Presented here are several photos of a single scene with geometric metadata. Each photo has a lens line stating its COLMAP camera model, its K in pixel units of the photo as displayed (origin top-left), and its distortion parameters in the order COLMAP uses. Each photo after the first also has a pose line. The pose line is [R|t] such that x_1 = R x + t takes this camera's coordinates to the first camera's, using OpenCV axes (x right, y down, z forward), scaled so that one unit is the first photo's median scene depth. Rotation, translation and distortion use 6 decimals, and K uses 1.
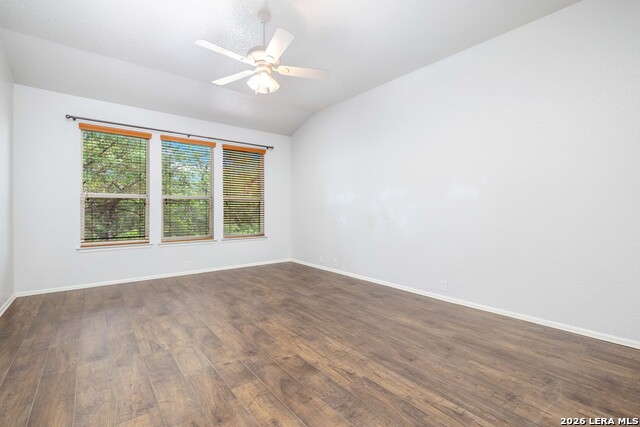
lens RADIAL K [[295.0, 0, 322.9], [0, 295.0, 213.9], [0, 0, 1]] dist [-0.005674, 0.000956]
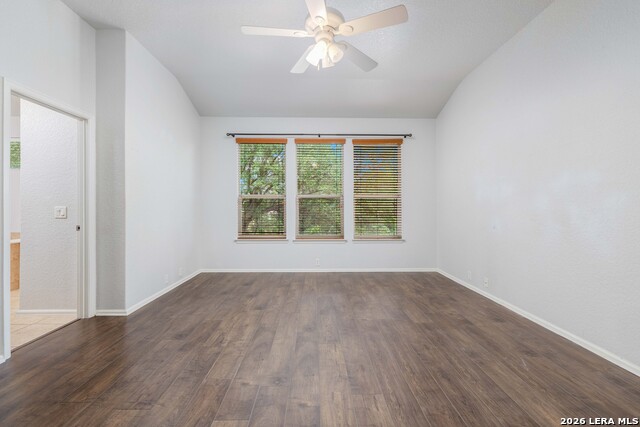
lens RADIAL K [[295.0, 0, 317.2], [0, 295.0, 208.2], [0, 0, 1]] dist [-0.005674, 0.000956]
pose [[0.782677, -0.001289, -0.622427, 0.220602], [-0.010228, 0.999836, -0.014931, 0.001024], [0.622344, 0.018052, 0.782535, 0.258371]]
